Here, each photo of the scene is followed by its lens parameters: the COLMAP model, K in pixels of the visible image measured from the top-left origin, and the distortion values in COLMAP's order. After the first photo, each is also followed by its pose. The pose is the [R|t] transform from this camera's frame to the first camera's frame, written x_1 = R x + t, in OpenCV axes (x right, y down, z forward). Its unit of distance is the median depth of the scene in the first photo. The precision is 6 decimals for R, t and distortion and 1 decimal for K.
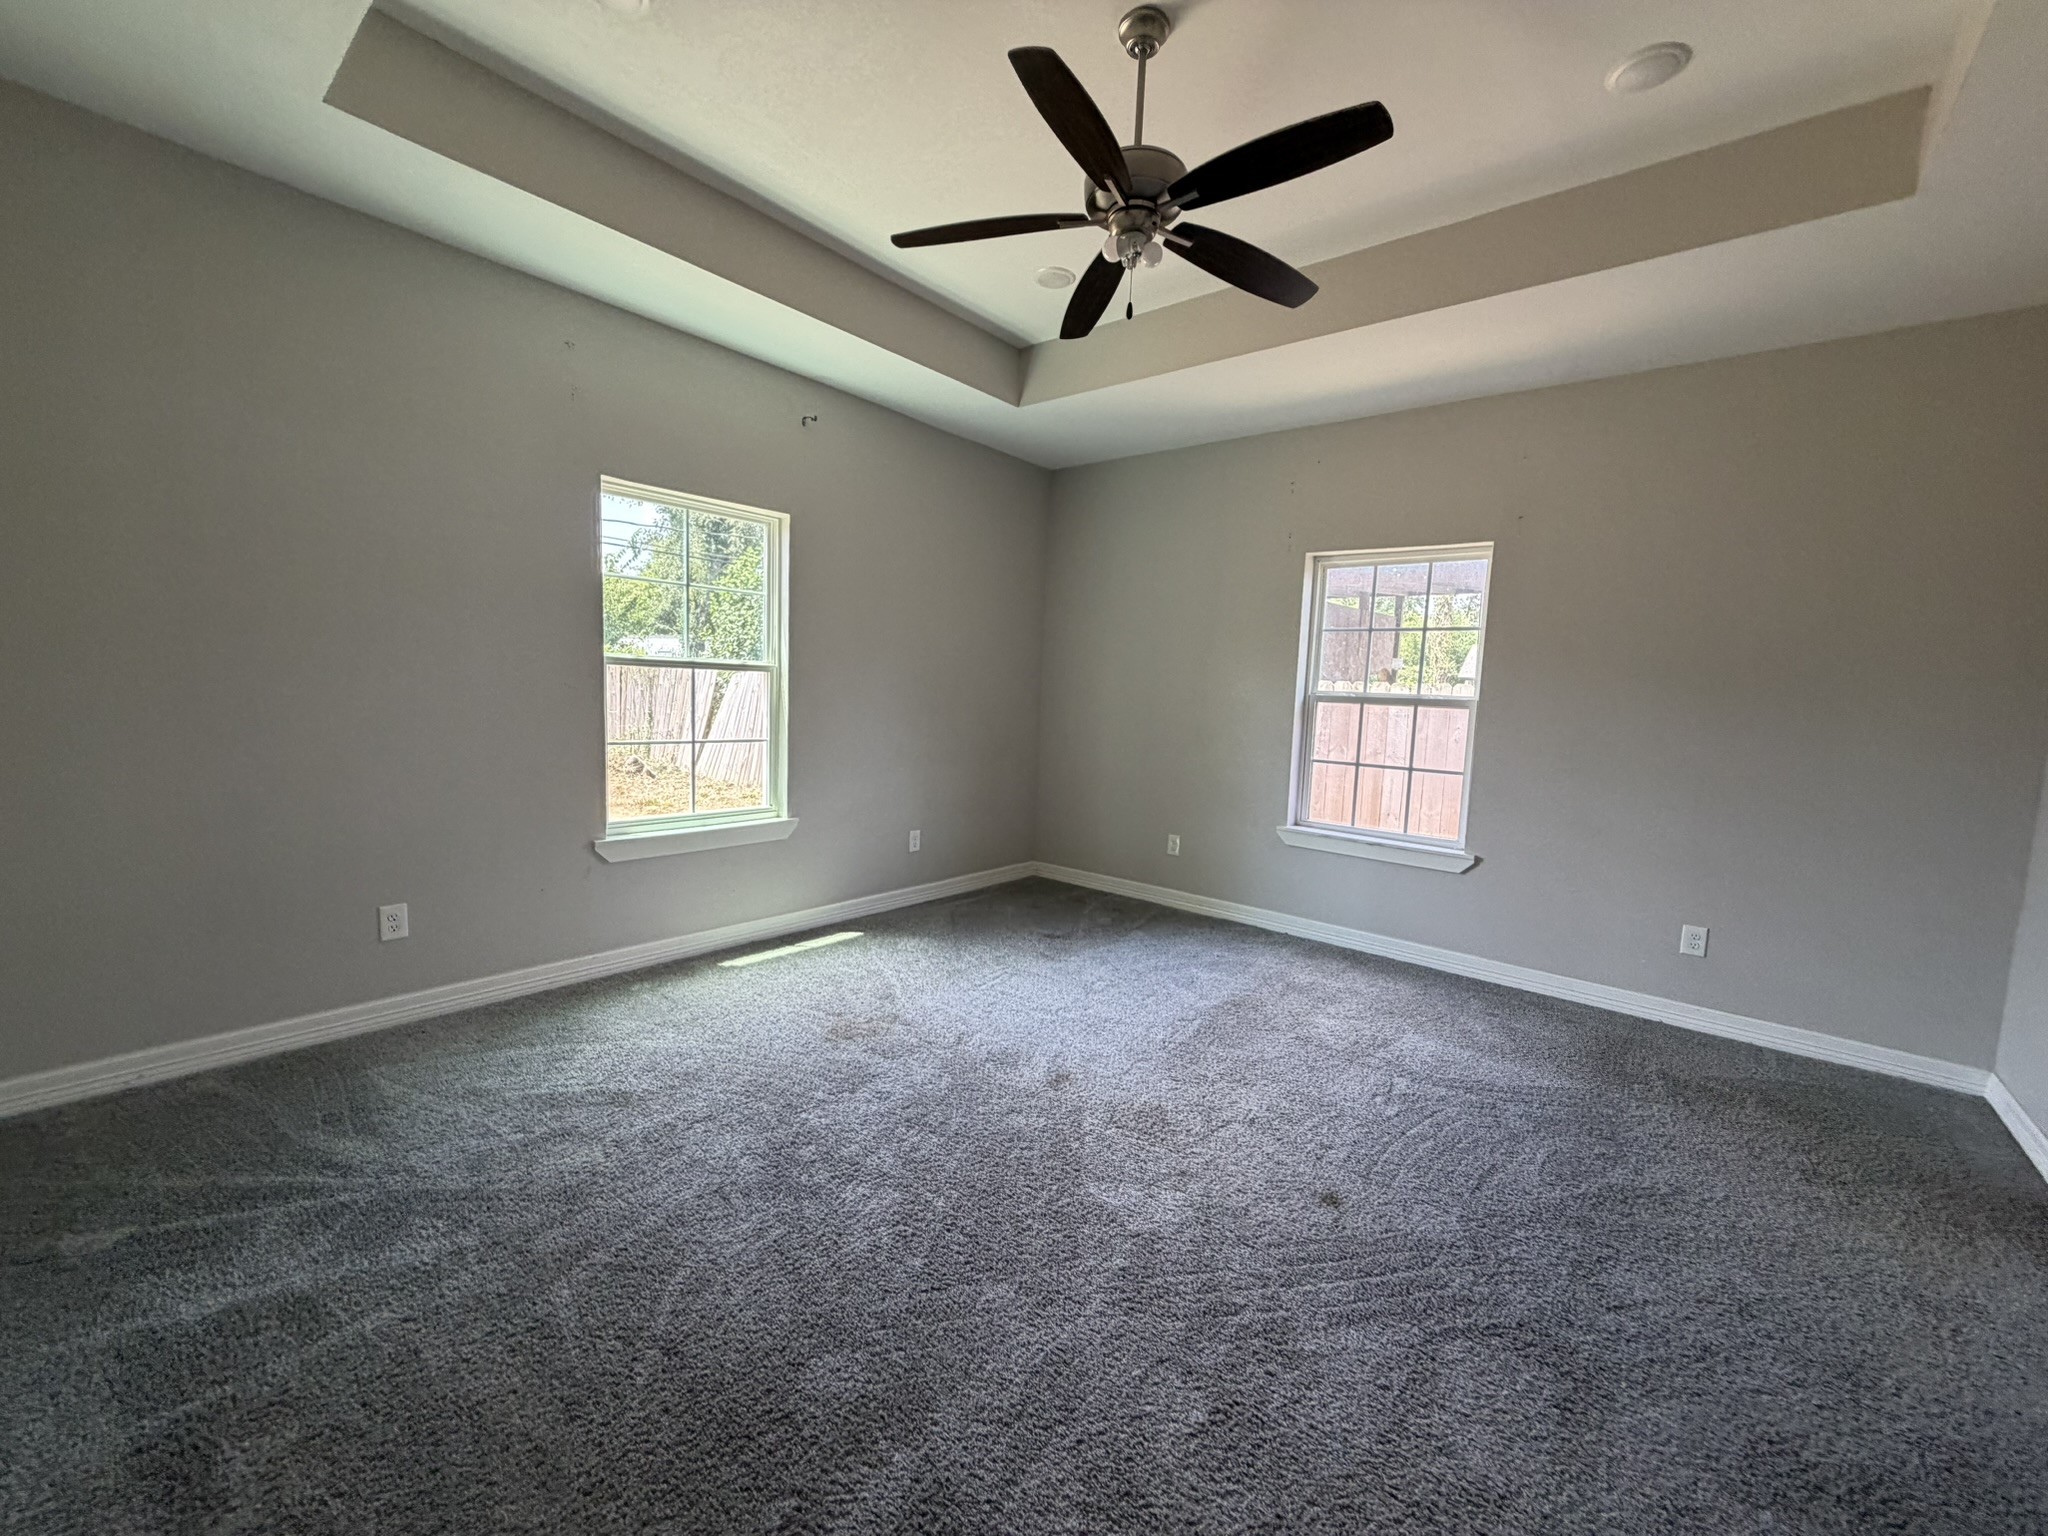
lens RADIAL K [[817.8, 0, 1013.0], [0, 817.8, 760.0], [0, 0, 1]] dist [0.000296, 0.000125]
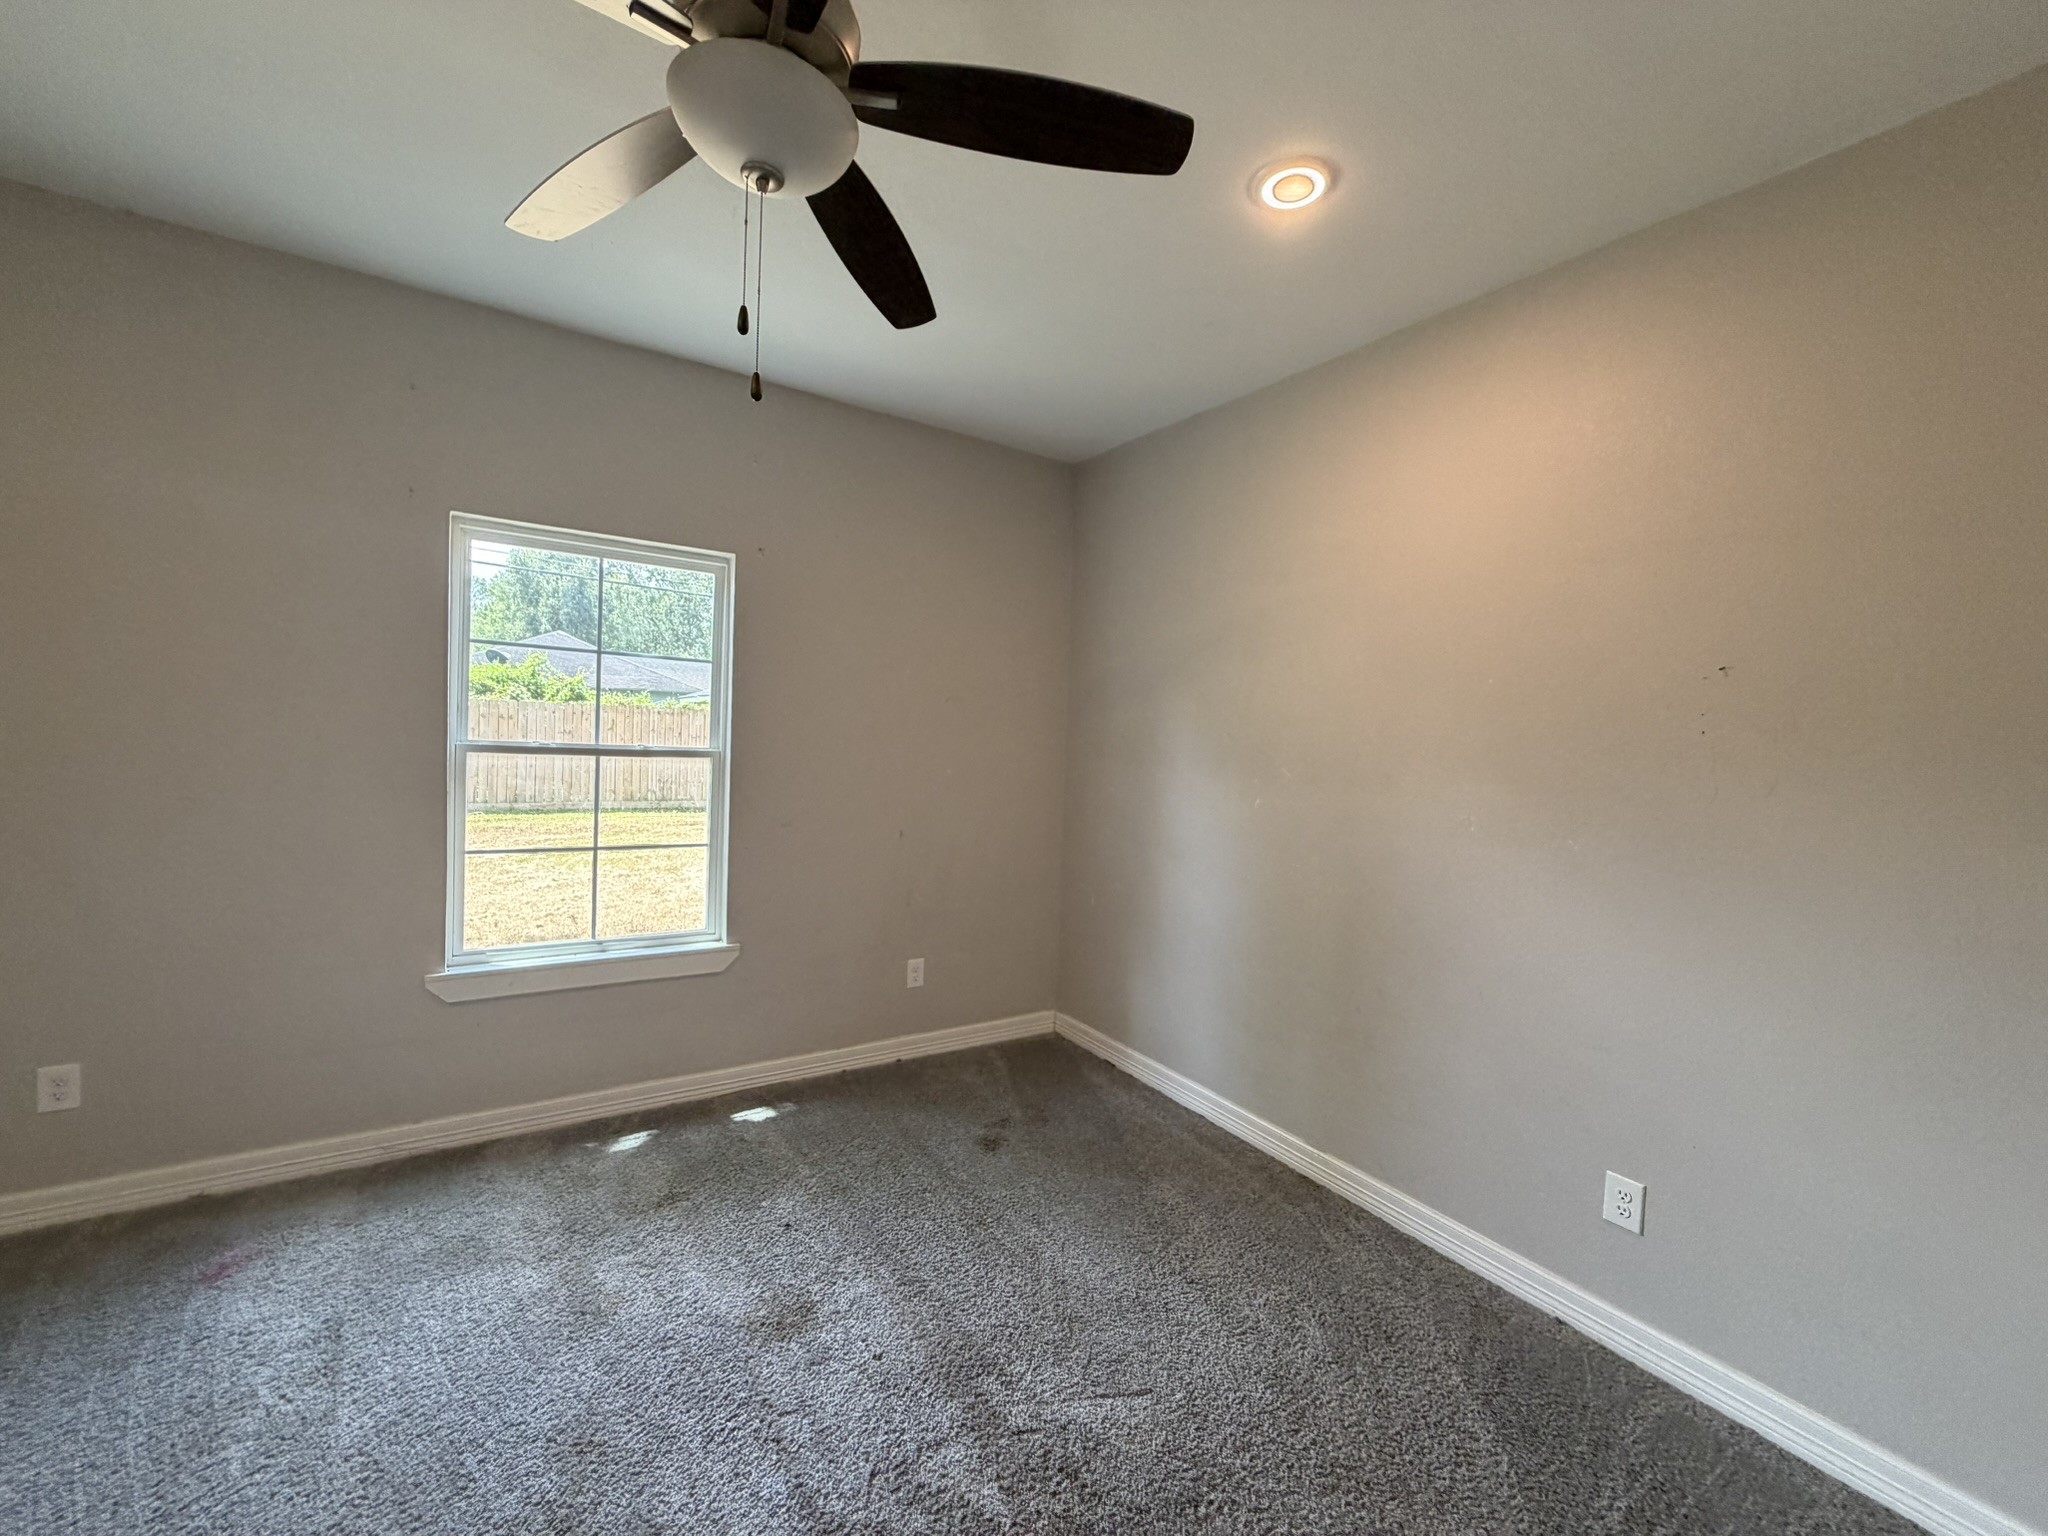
lens RADIAL K [[817.8, 0, 1025.3], [0, 817.8, 765.5], [0, 0, 1]] dist [0.000296, 0.000125]
pose [[0.954941, -0.035997, -0.294604, 0.983619], [0.004309, 0.994195, -0.107511, -0.037515], [0.296764, 0.101397, 0.949552, 1.535827]]
